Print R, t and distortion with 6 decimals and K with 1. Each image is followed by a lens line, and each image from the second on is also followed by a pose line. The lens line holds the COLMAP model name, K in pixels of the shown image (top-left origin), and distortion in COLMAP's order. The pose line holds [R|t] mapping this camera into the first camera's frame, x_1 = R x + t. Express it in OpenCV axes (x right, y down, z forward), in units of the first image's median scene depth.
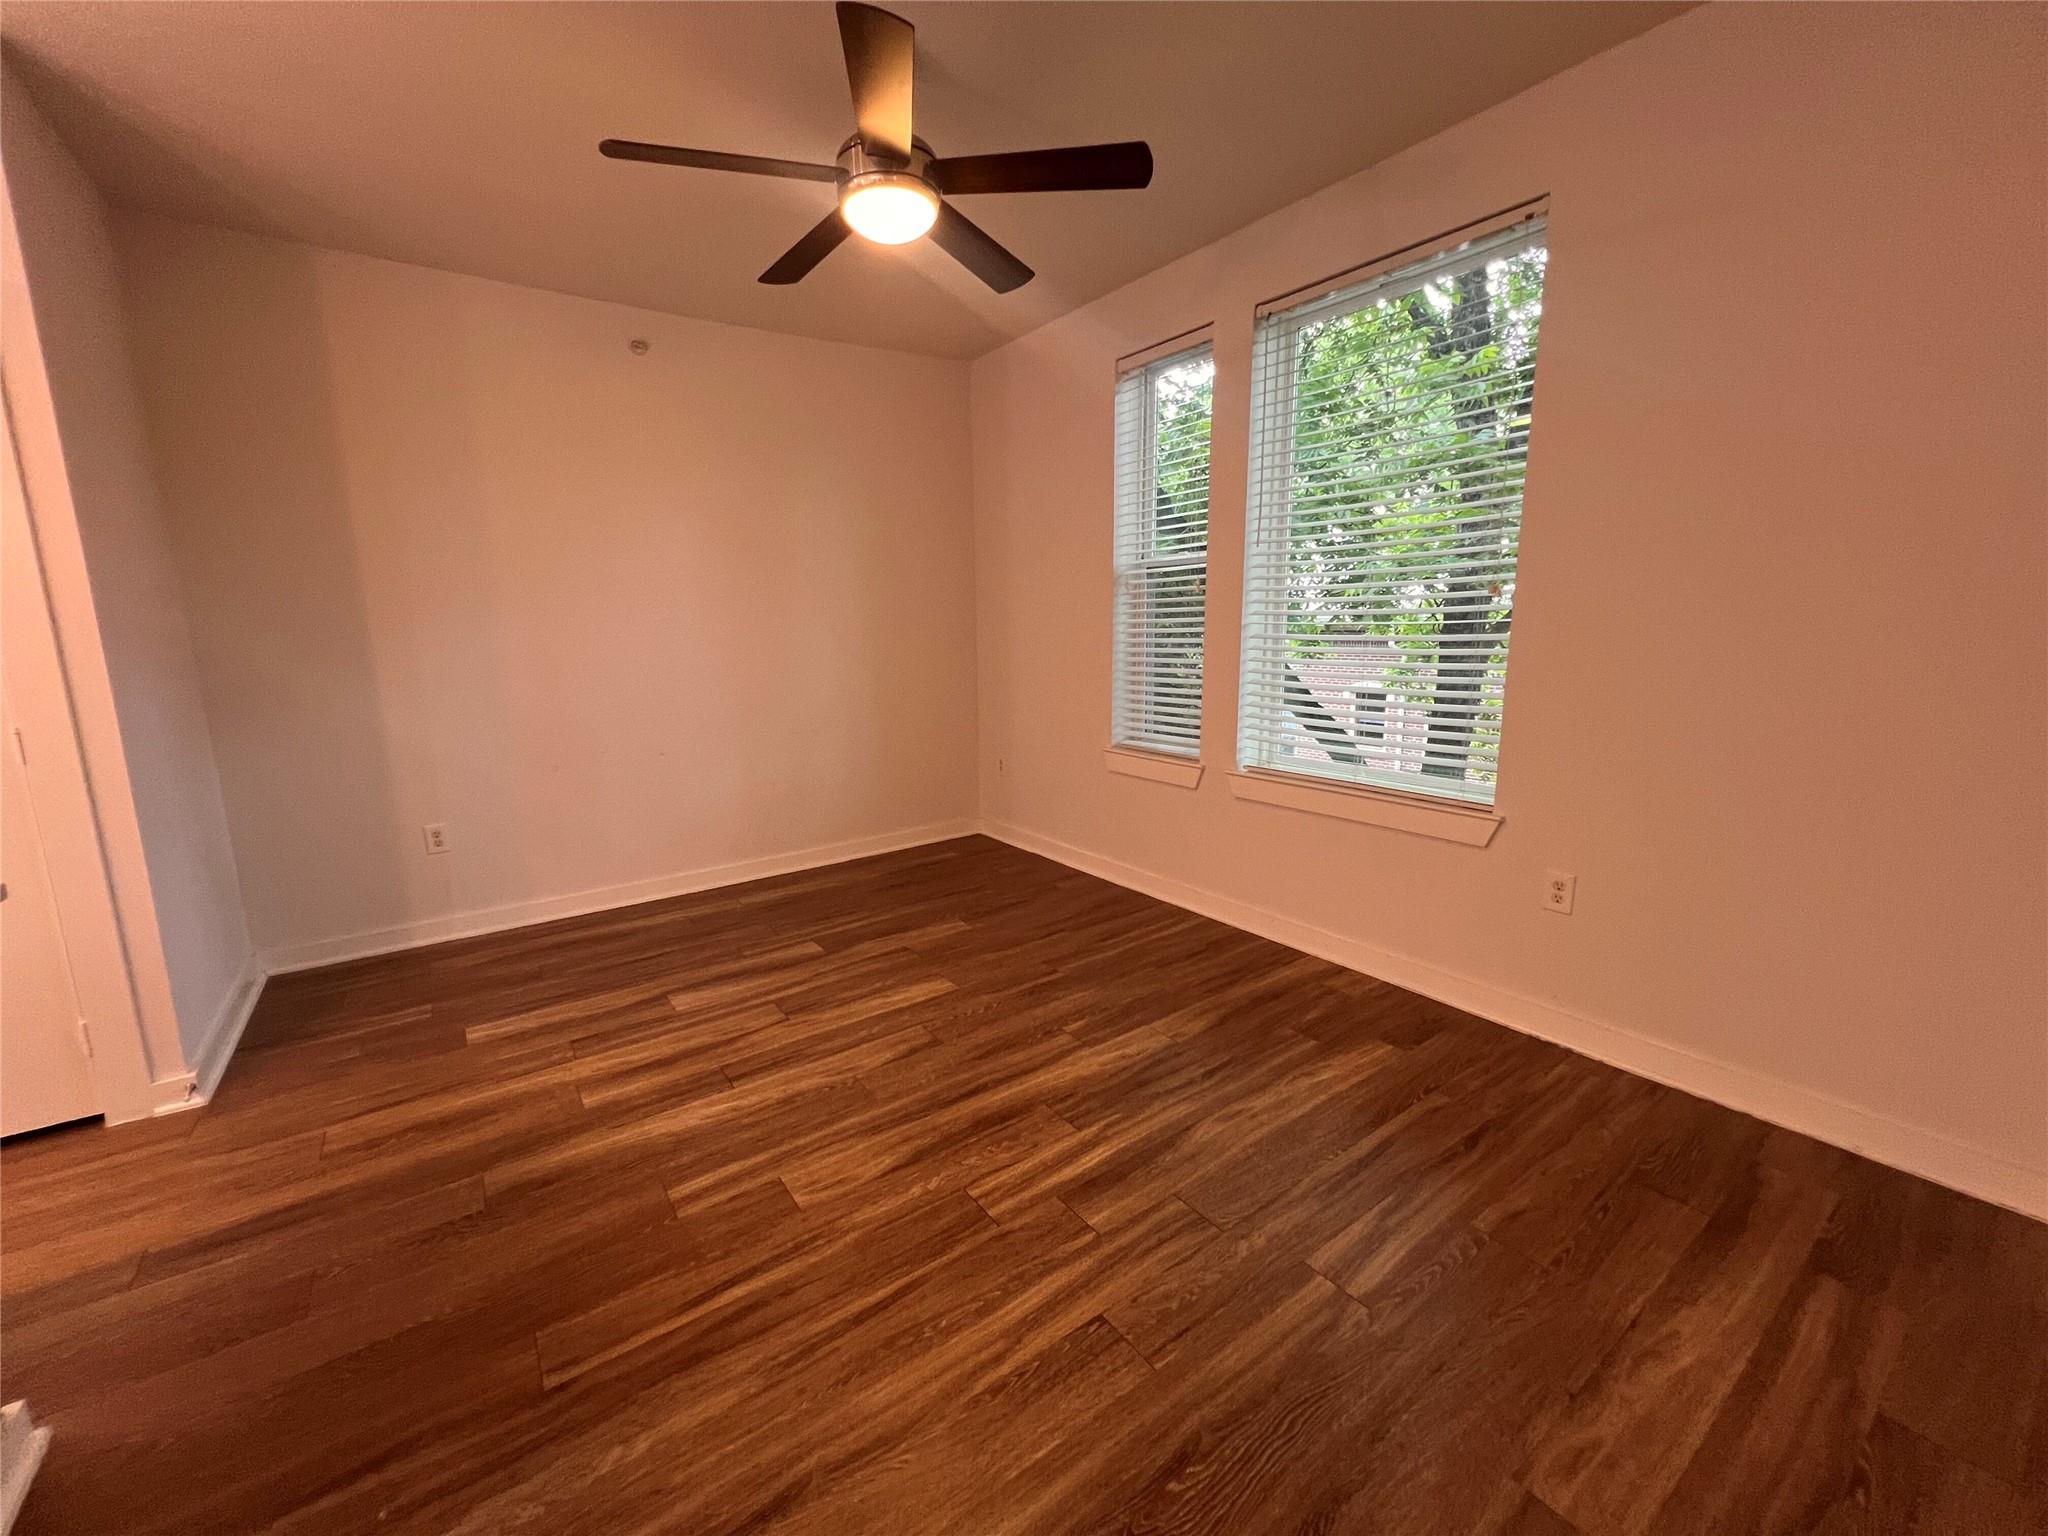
lens RADIAL K [[818.4, 0, 1024.0], [0, 818.4, 768.0], [0, 0, 1]] dist [-0.002422, 0.000148]
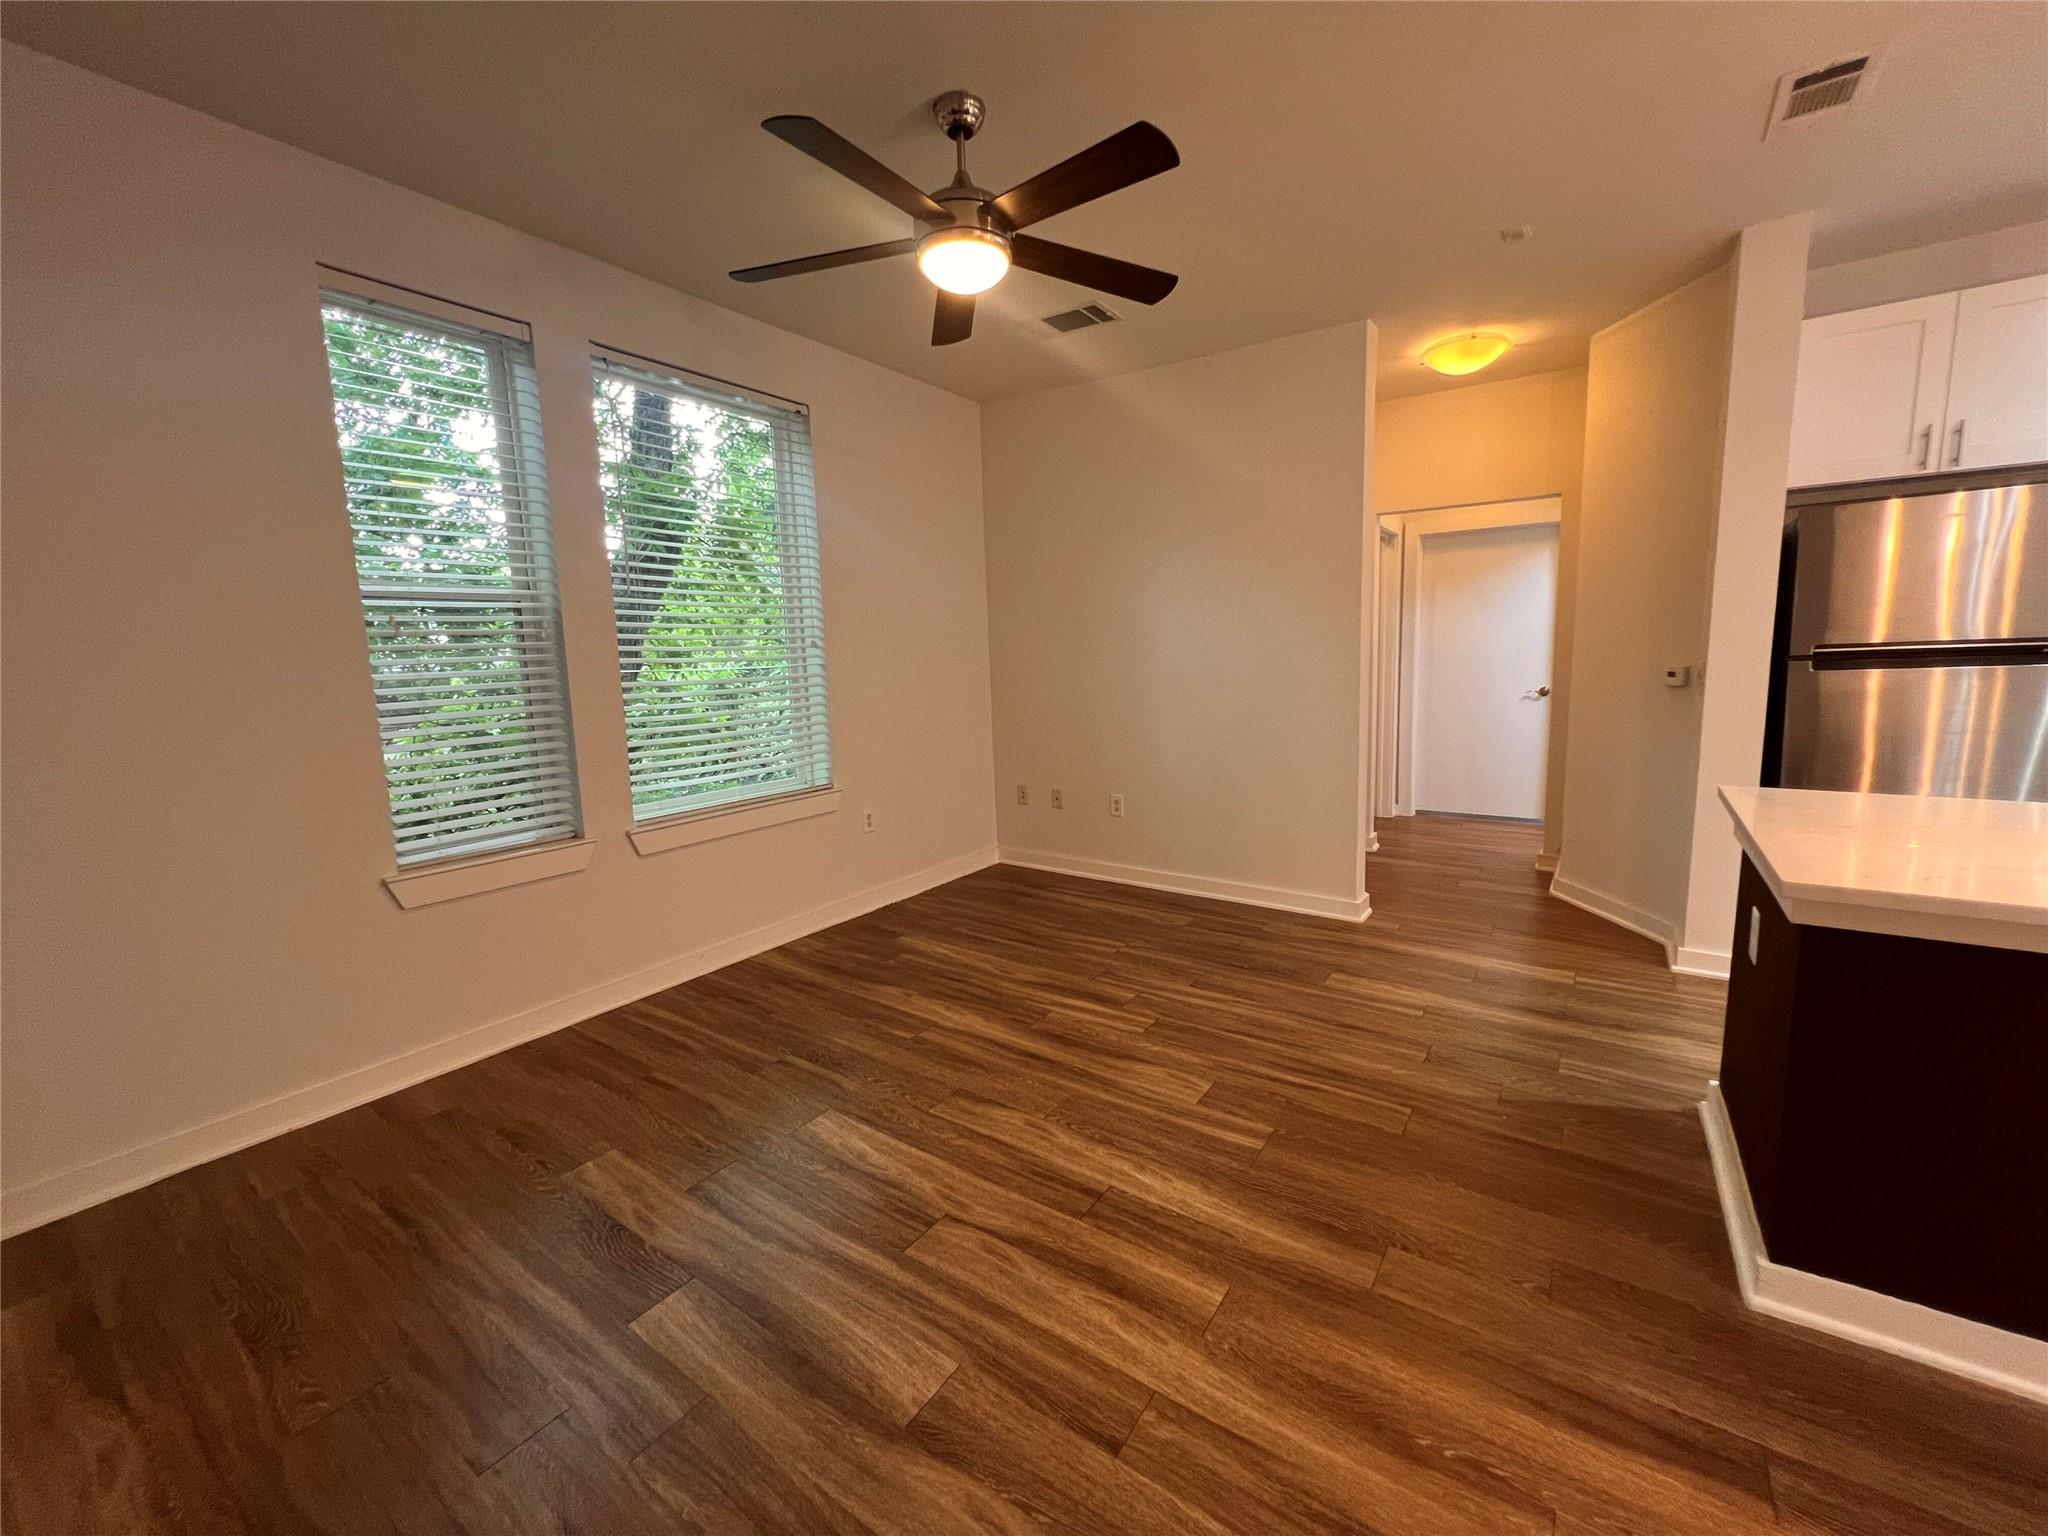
lens RADIAL K [[818.4, 0, 1024.0], [0, 818.4, 768.0], [0, 0, 1]] dist [-0.002422, 0.000148]
pose [[-0.327662, -0.108435, 0.938552, -1.070810], [0.200749, 0.962718, 0.181311, -0.203176], [-0.923221, 0.247822, -0.293678, 1.212737]]
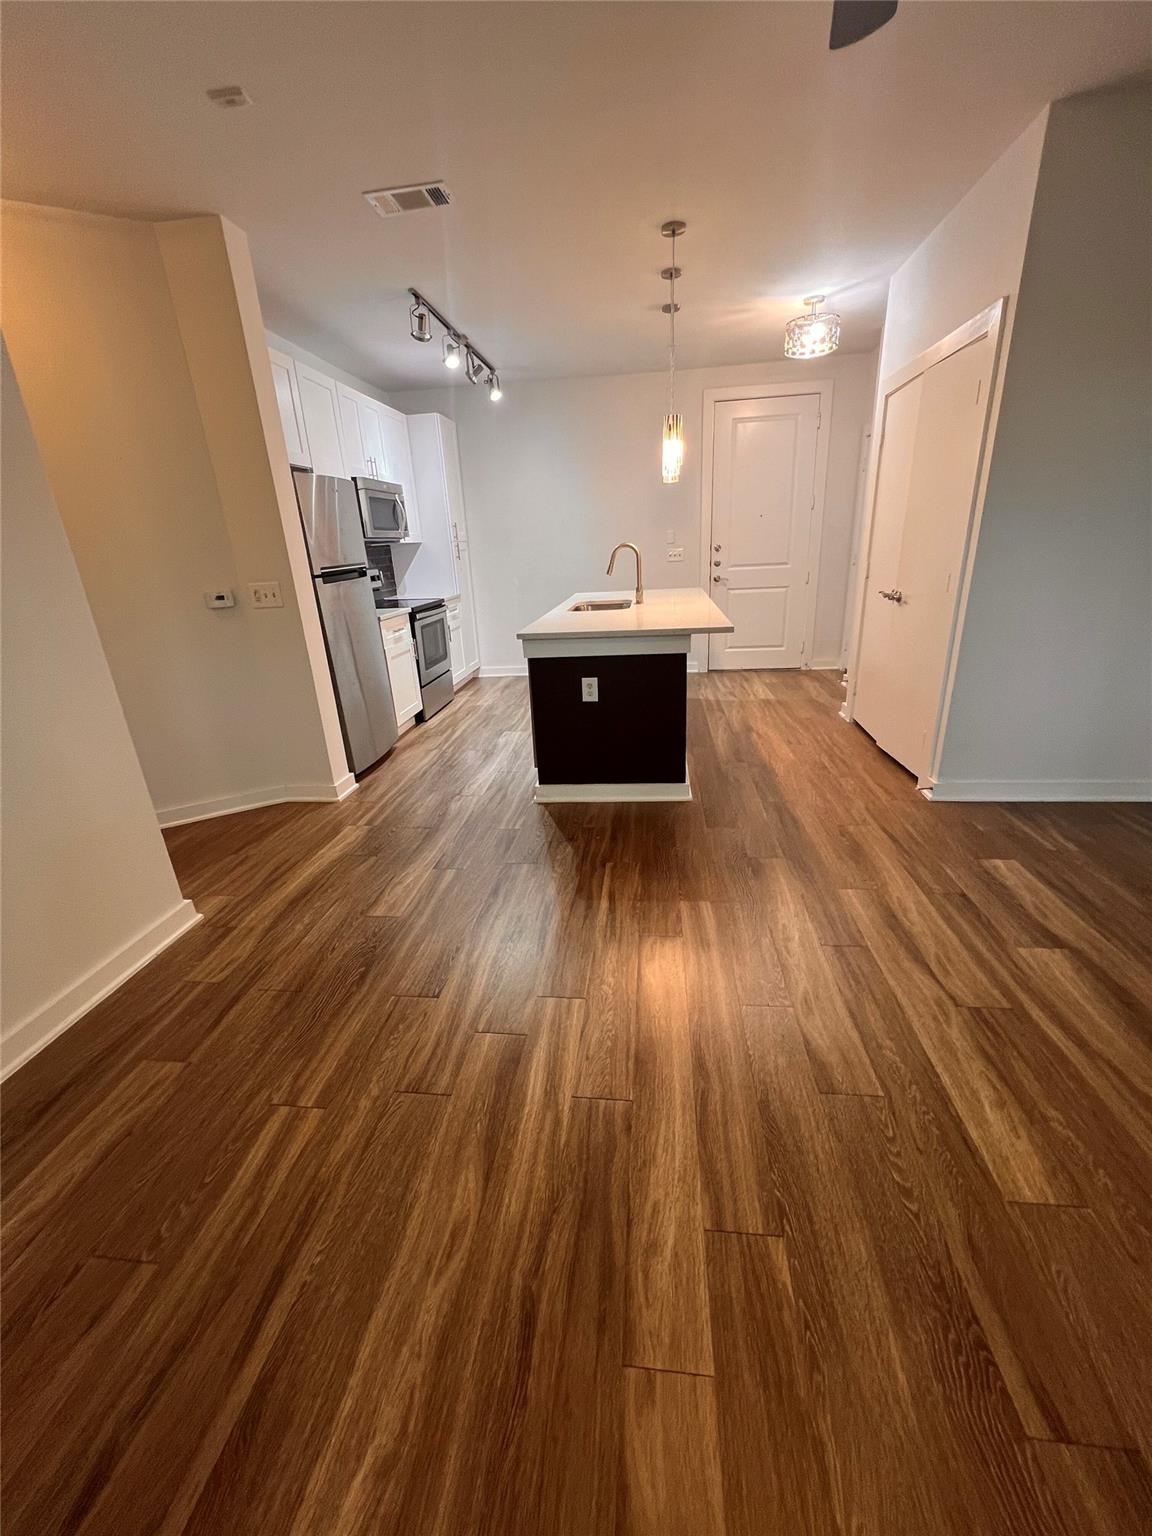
lens RADIAL K [[615.0, 0, 571.7], [0, 615.0, 766.4], [0, 0, 1]] dist [-0.001418, 0.000269]
pose [[-0.677724, 0.295777, -0.673206, 0.394238], [-0.068386, 0.886211, 0.458206, -0.207352], [0.732129, 0.356575, -0.580380, 1.142363]]
